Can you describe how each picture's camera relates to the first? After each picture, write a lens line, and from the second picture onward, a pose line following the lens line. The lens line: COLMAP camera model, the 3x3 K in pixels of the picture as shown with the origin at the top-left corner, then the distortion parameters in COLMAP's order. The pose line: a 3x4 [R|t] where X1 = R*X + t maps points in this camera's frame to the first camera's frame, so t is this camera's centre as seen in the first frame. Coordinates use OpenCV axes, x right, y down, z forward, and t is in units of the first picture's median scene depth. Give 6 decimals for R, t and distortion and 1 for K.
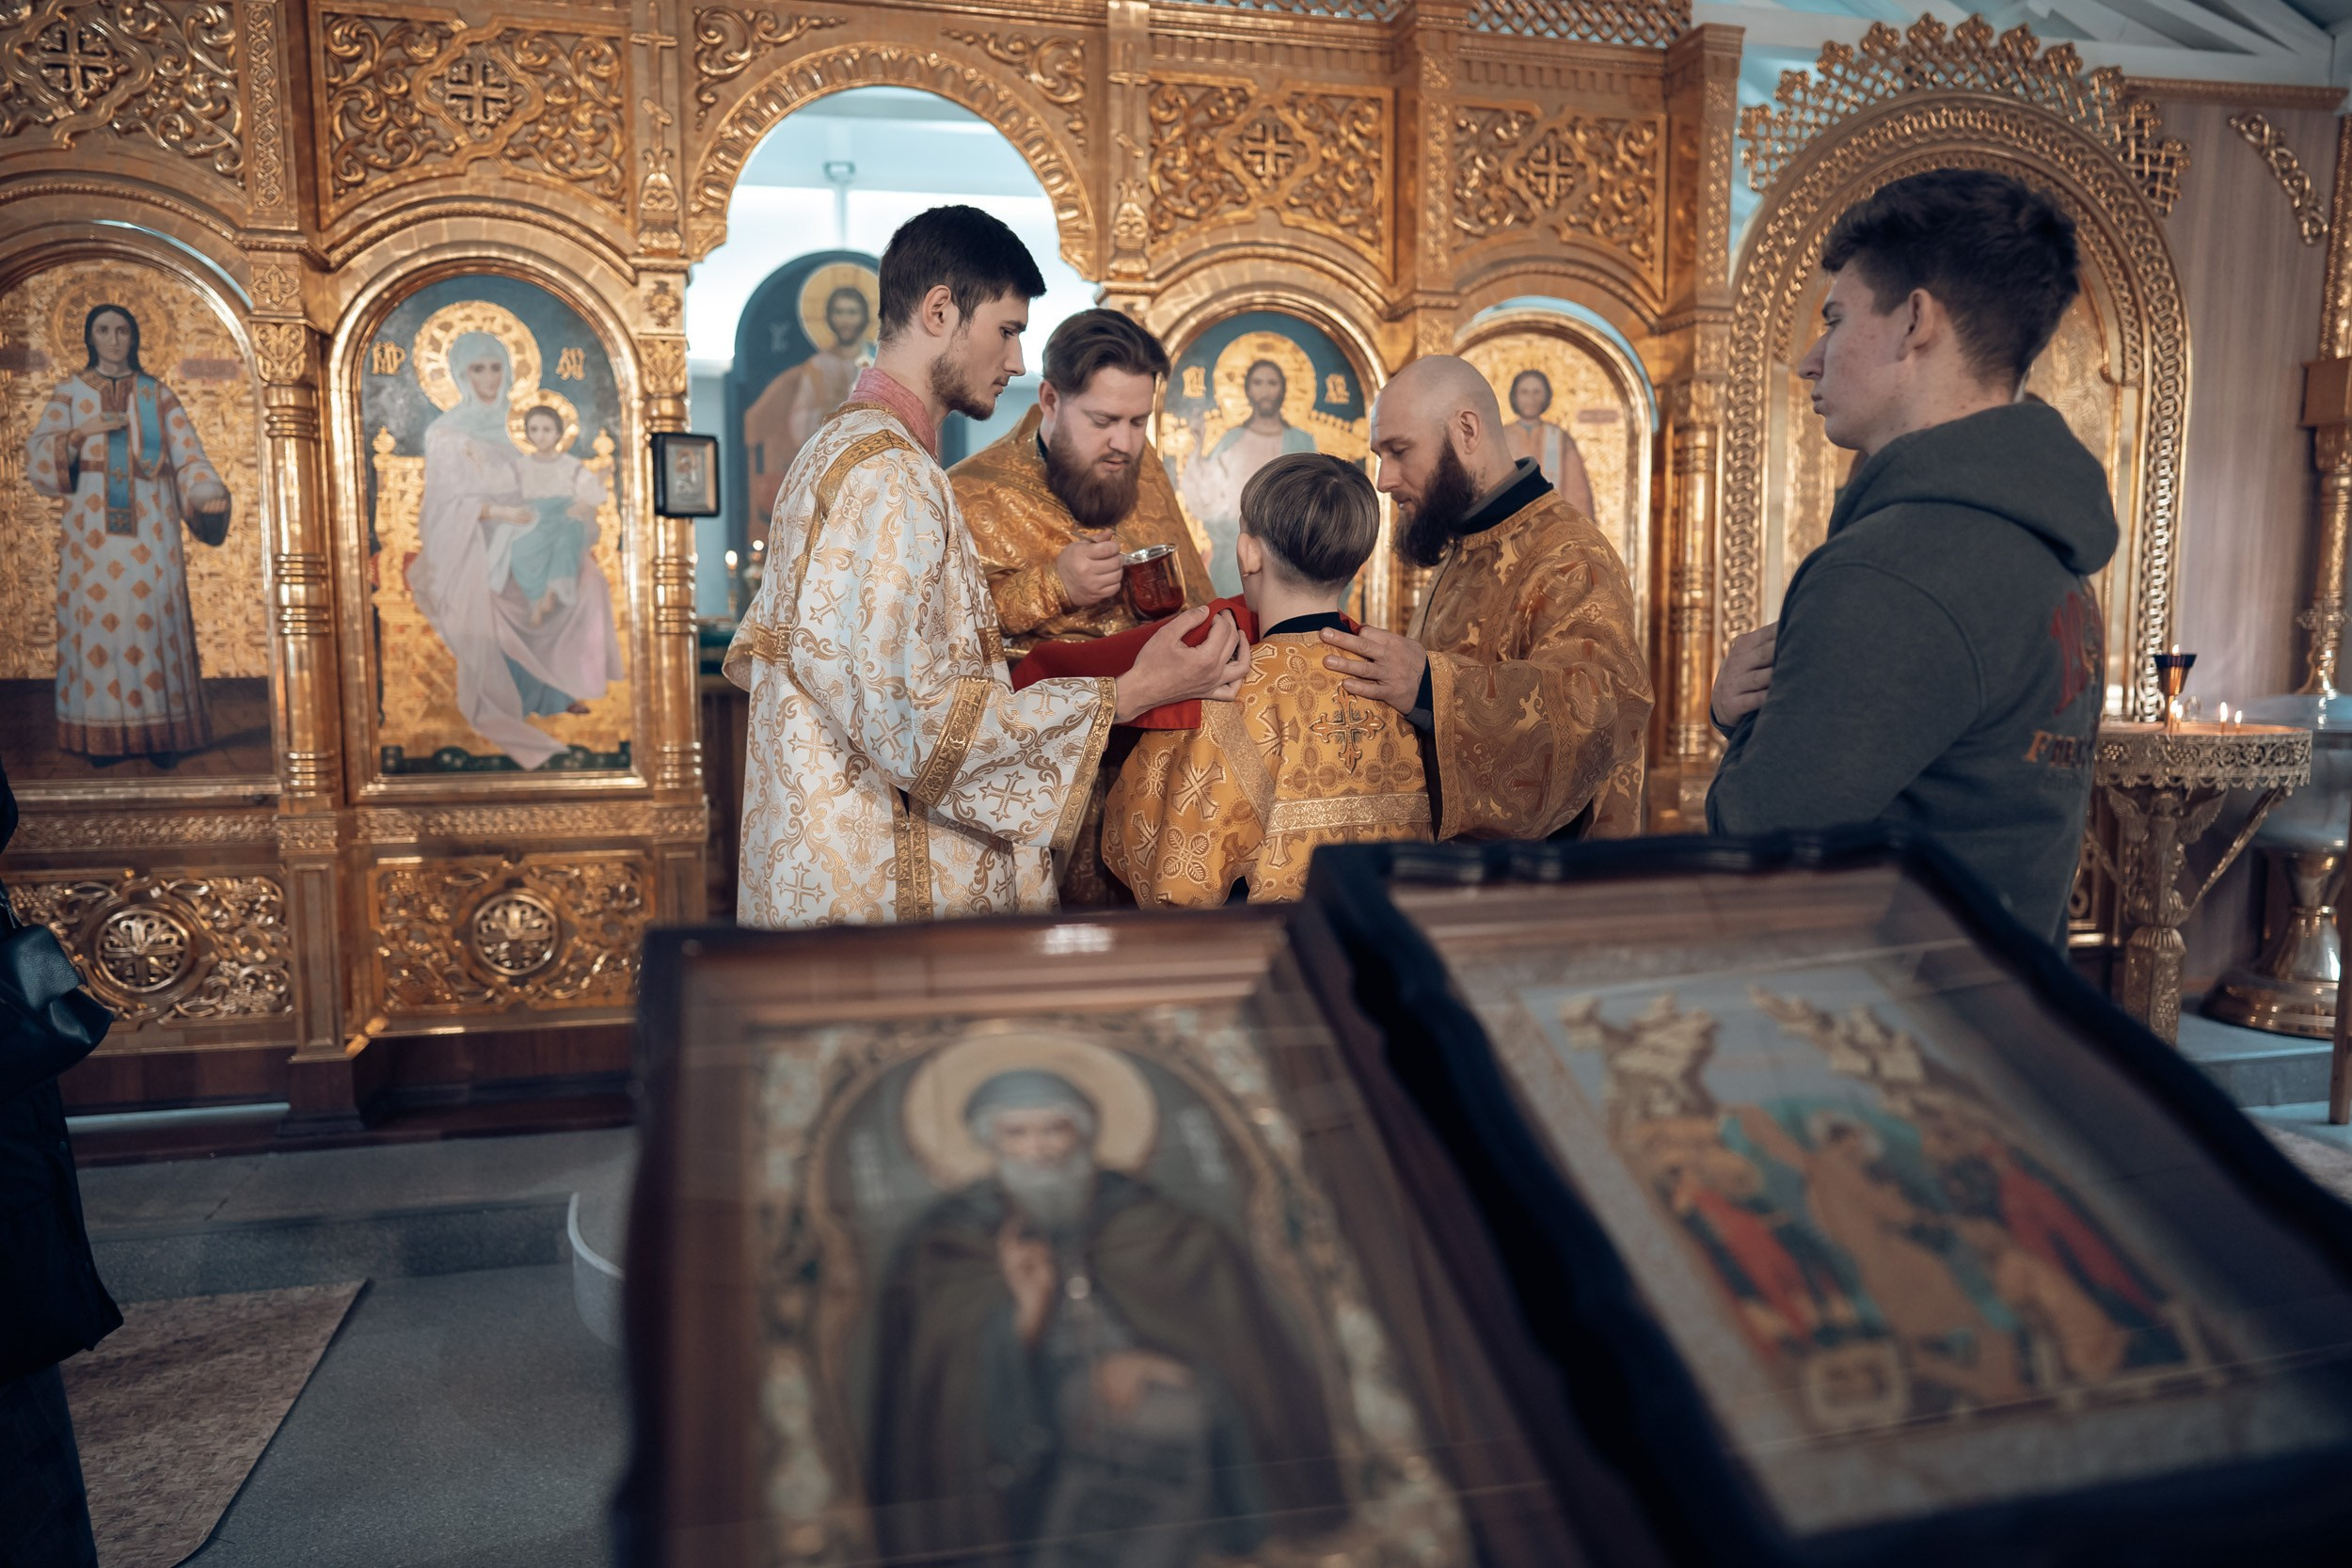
lens RADIAL K [[1535.7, 0, 1163.1], [0, 1535.7, 769.8], [0, 0, 1]] dist [-0.031304, 0.040376]
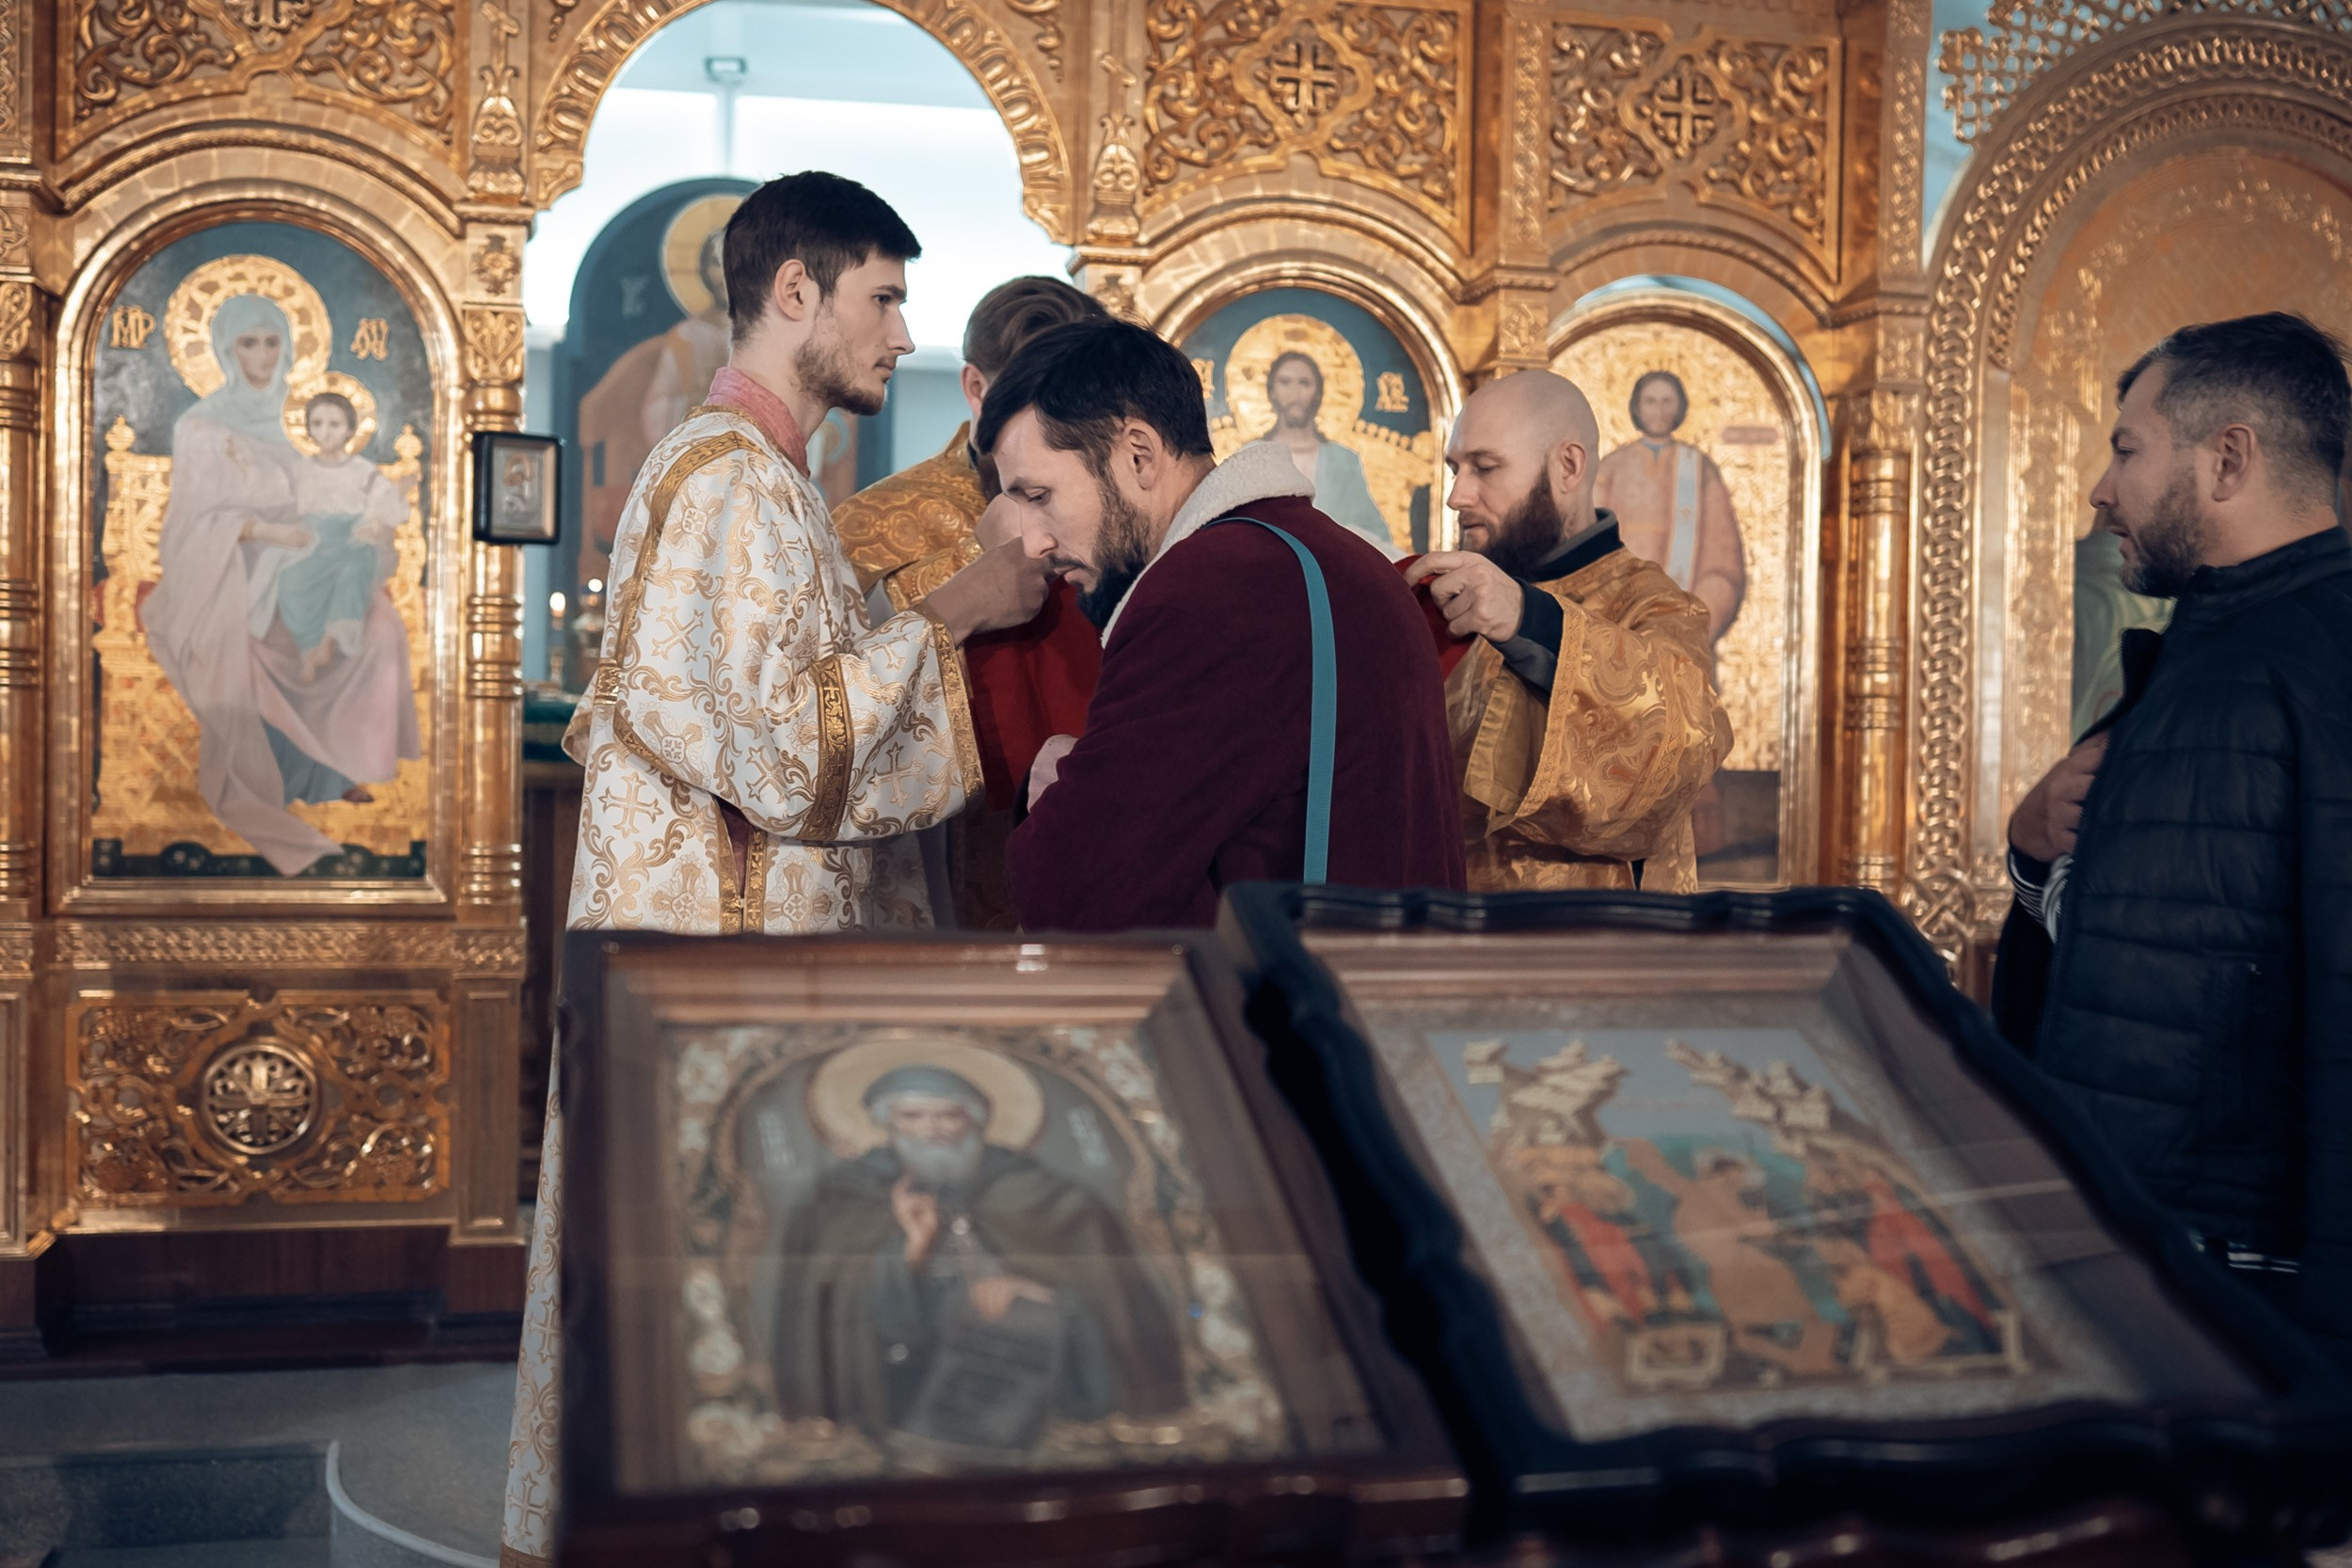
lens RADIAL K [[2407.1, 0, 1187.9], [0, 2407.1, 792.3], [0, 0, 1]] dist [-0.020947, 0.000000]
pose [[0.999750, 0.022309, -0.001236, 0.022615], [-0.022342, 0.997444, -0.067868, 0.028987], [-0.000282, 0.067879, 0.997694, -0.166539]]
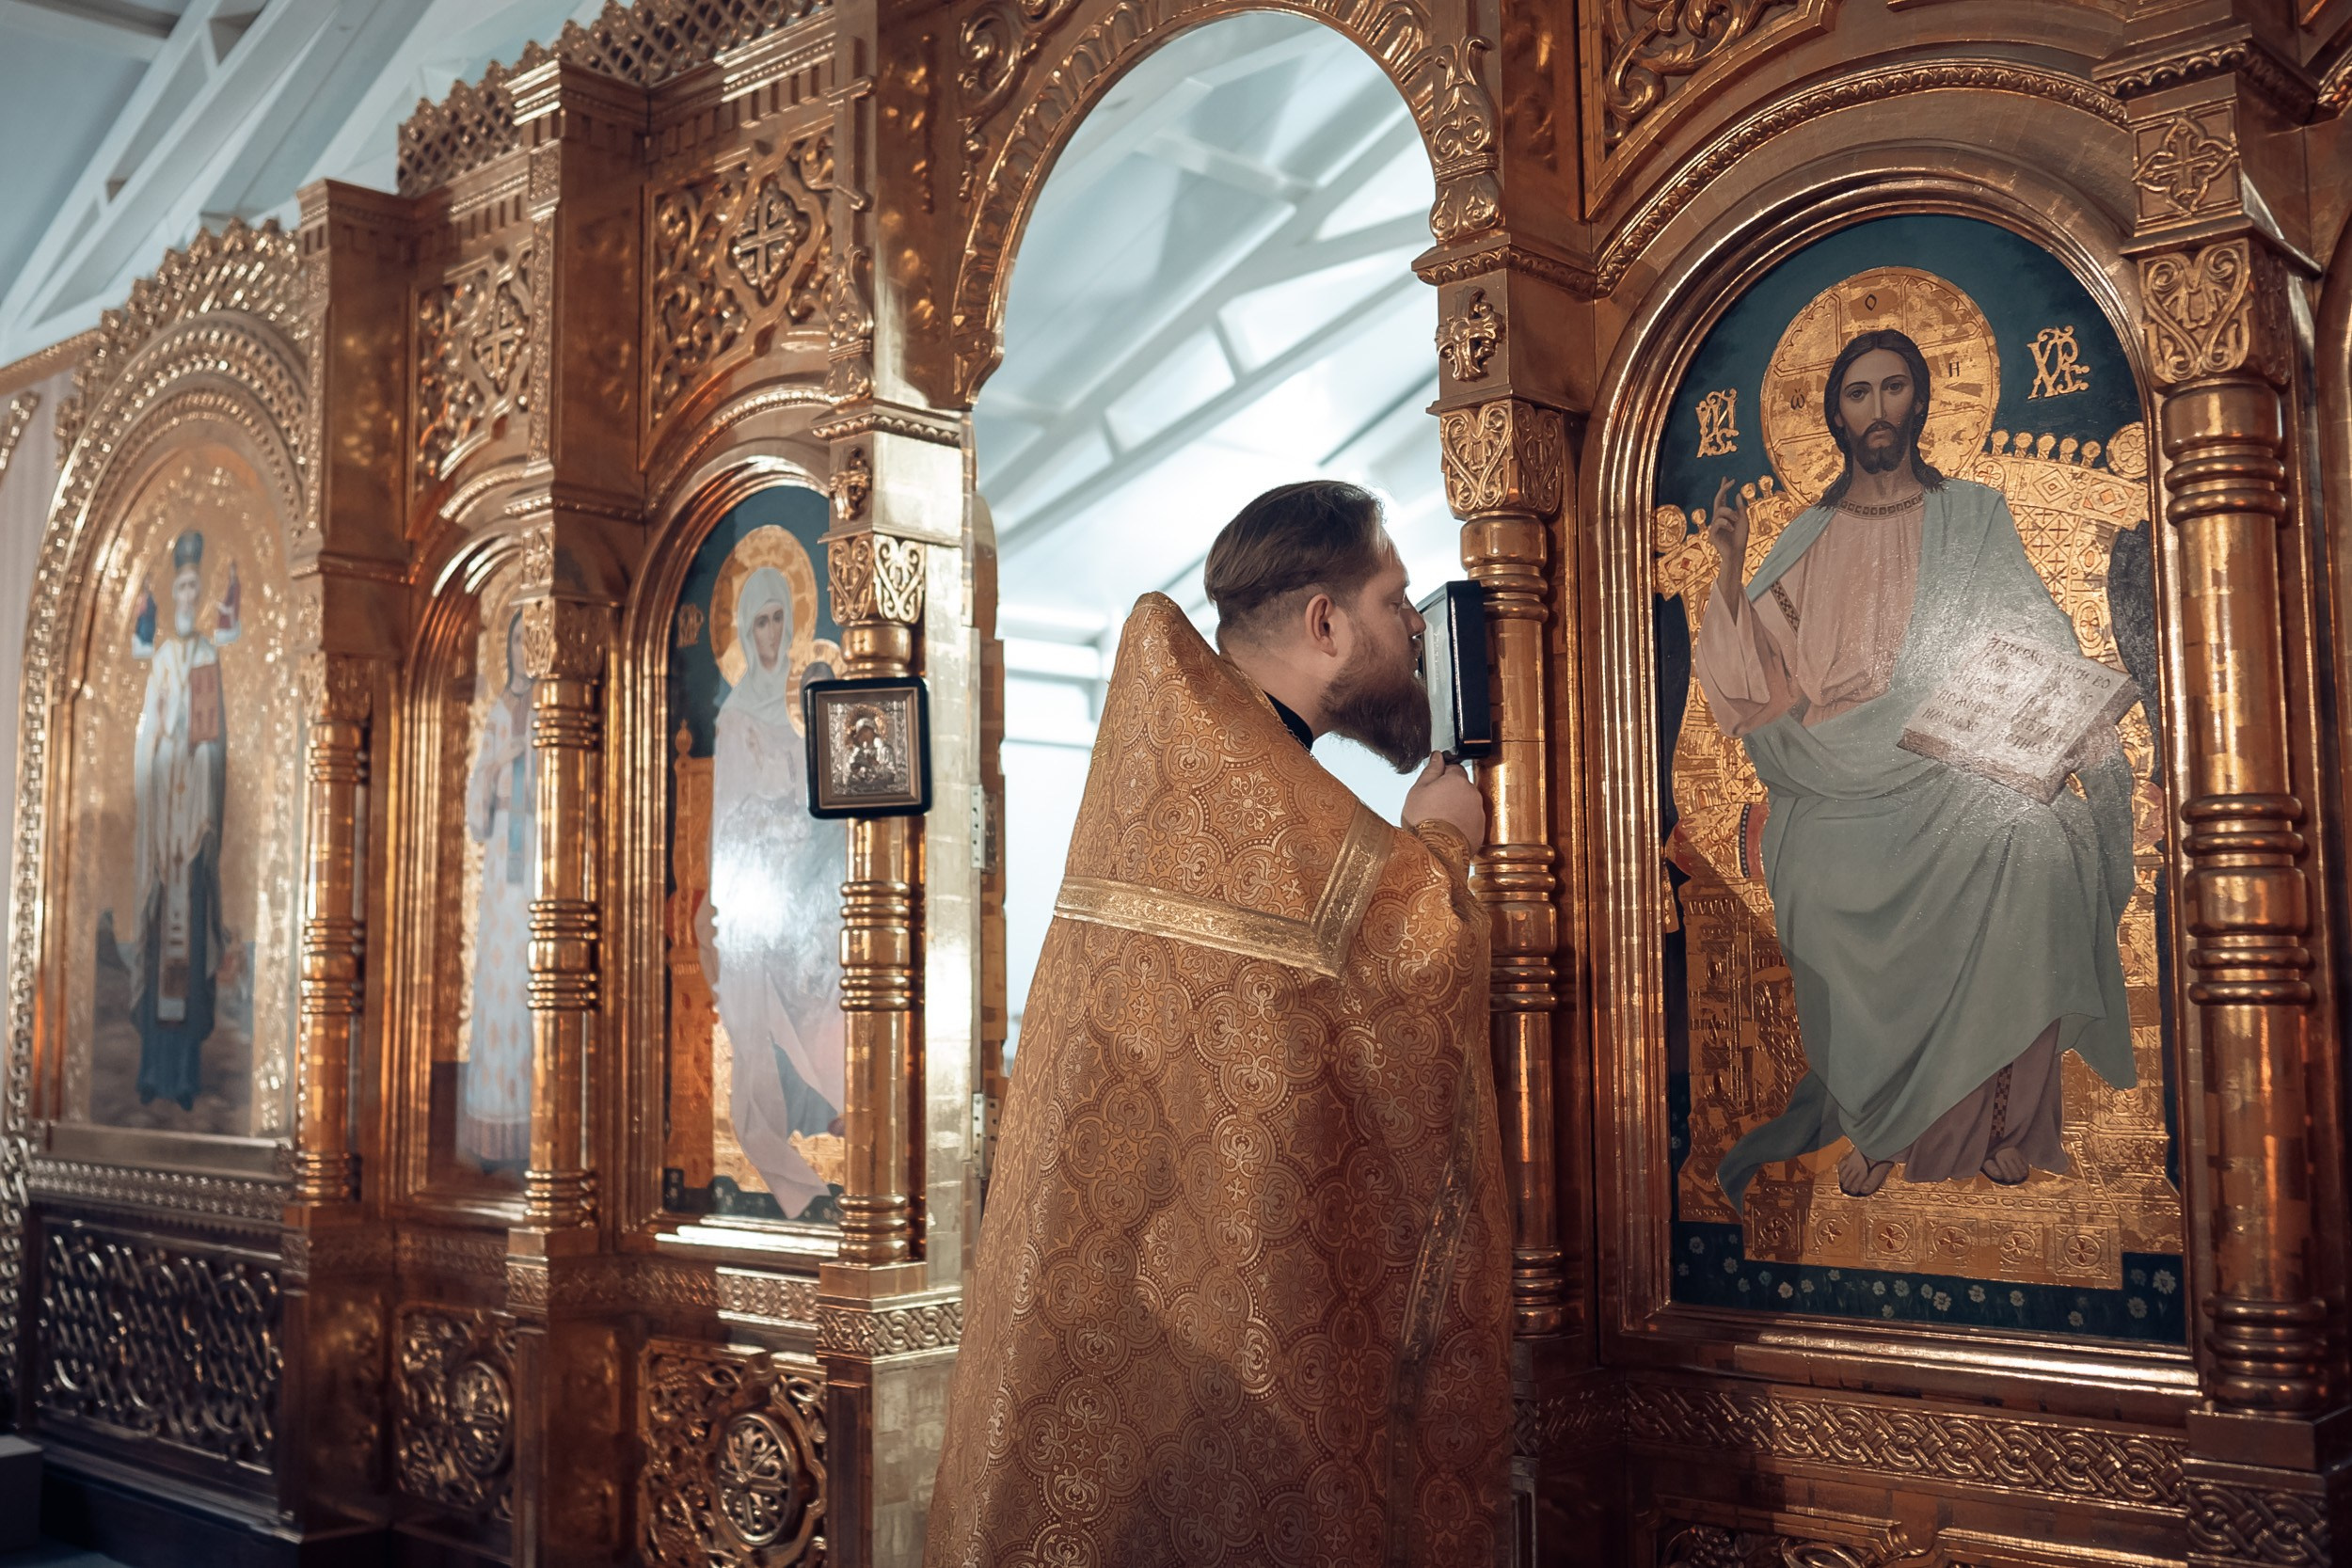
lens RADIAL K [[2375.6, 0, 1162.0], [0, 2375.6, 769.1], [0, 0, 1]] dist [-0.039645, 0.000000]
pose [[0.556298, -0.083165, -0.826811, 0.518435], [-0.069119, 0.986901, -0.145772, -0.053163], [0.828103, 0.138242, 0.543262, 0.568583]]
